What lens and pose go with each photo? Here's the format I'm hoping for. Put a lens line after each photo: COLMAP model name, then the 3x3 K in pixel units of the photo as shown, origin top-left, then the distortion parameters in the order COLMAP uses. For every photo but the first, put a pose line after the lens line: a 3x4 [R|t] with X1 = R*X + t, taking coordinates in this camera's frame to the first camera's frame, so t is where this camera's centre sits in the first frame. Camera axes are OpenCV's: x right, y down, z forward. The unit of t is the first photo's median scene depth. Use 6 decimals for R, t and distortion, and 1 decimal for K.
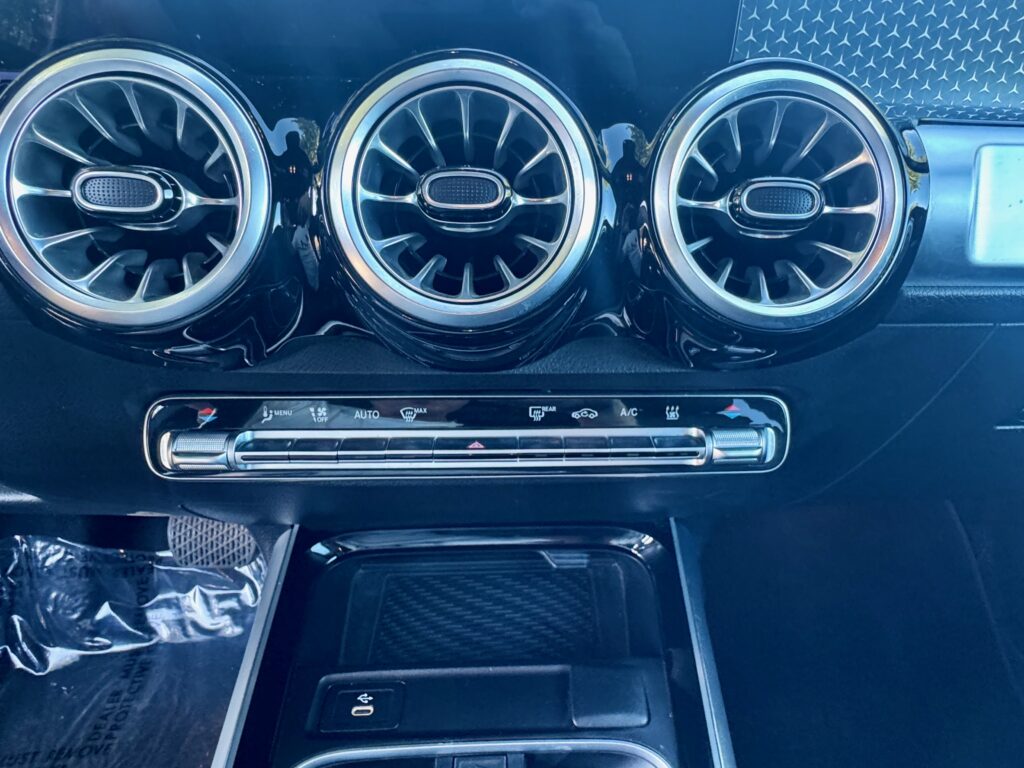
lens RADIAL K [[622.0, 0, 532.0], [0, 622.0, 383.5], [0, 0, 1]] dist [0.001410, -0.001060]
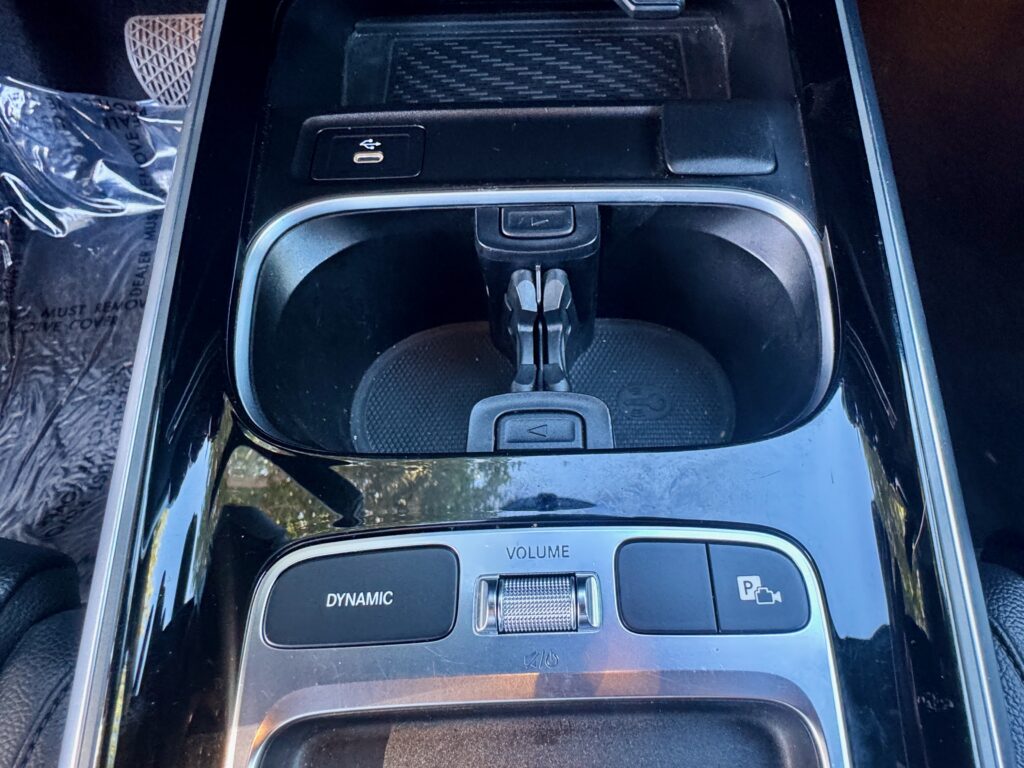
lens RADIAL K [[622.0, 0, 532.0], [0, 622.0, 383.5], [0, 0, 1]] dist [0.001410, -0.001060]
pose [[0.997572, -0.007424, -0.069241, -0.020640], [0.043862, 0.839265, 0.541950, 0.190974], [0.054089, -0.543671, 0.837554, 0.144908]]
